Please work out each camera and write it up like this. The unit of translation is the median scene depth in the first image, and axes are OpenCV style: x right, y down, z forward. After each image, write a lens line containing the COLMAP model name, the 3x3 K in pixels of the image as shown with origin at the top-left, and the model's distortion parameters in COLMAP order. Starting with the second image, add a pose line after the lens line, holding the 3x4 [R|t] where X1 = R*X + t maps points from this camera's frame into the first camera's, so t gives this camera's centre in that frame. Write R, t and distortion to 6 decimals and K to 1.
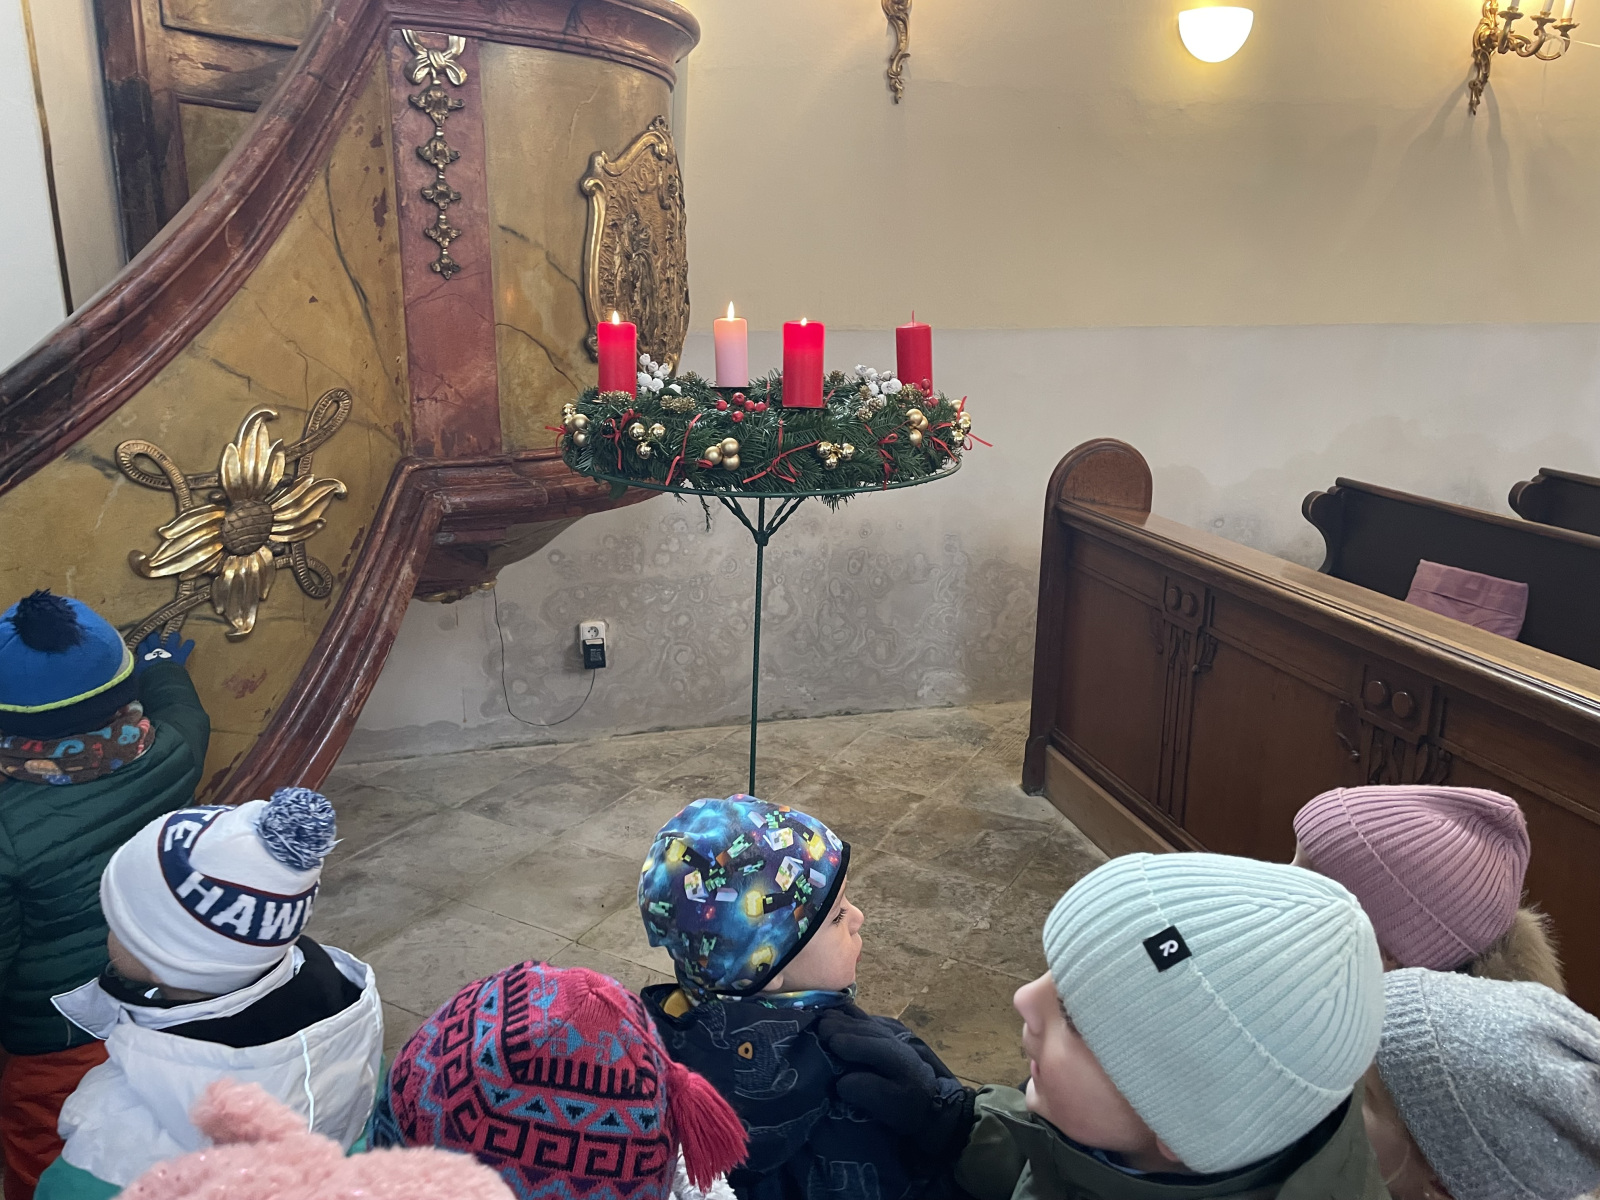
lens RADIAL K [[1210.3, 0, 790.1], [0, 1210.3, 598.5], [0, 0, 1]] dist [0.072602, -0.091068]
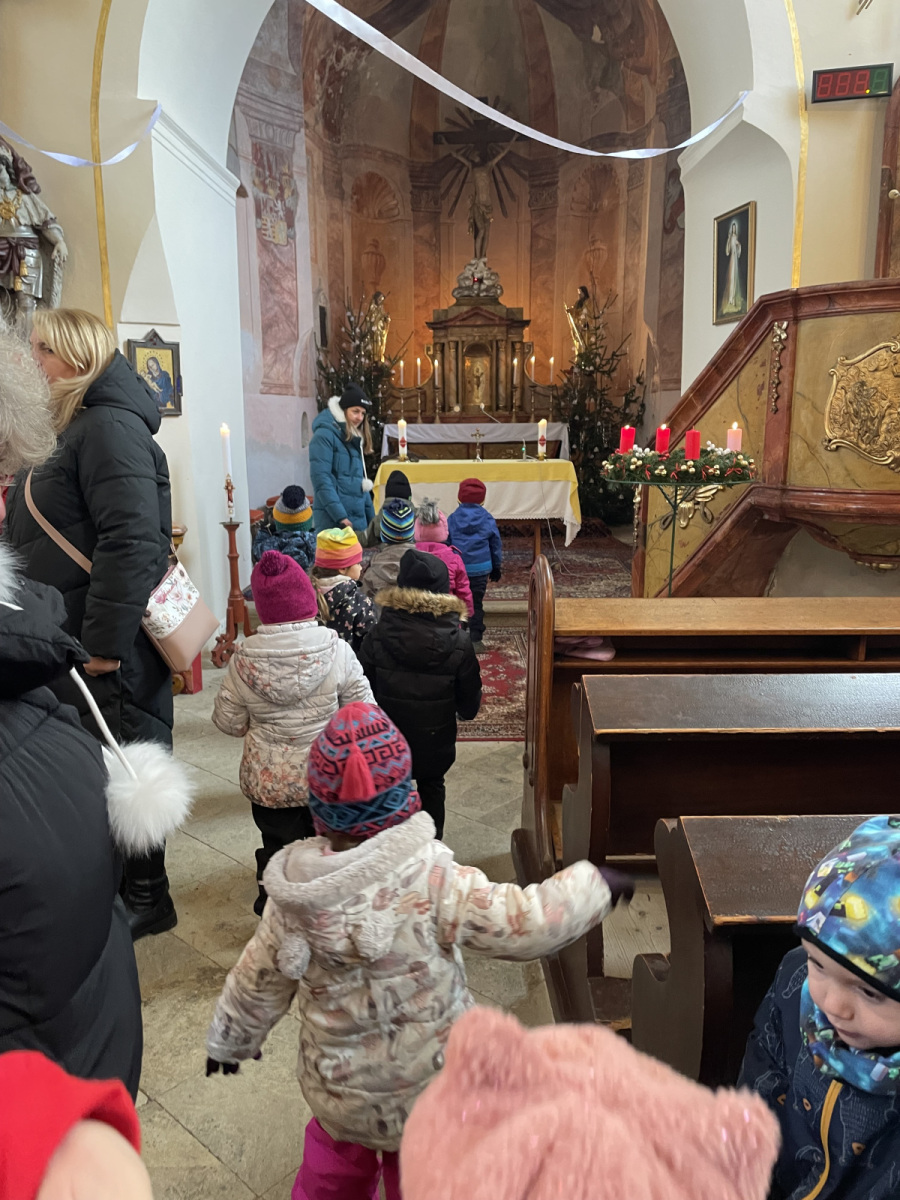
lens RADIAL K [[907.8, 0, 454.5], [0, 907.8, 610.3], [0, 0, 1]] dist [0.072602, -0.091068]
pose [[-0.221108, 0.198106, -0.954916, 1.836888], [-0.245552, 0.936297, 0.251100, -0.199909], [0.943830, 0.290002, -0.158377, 0.811962]]
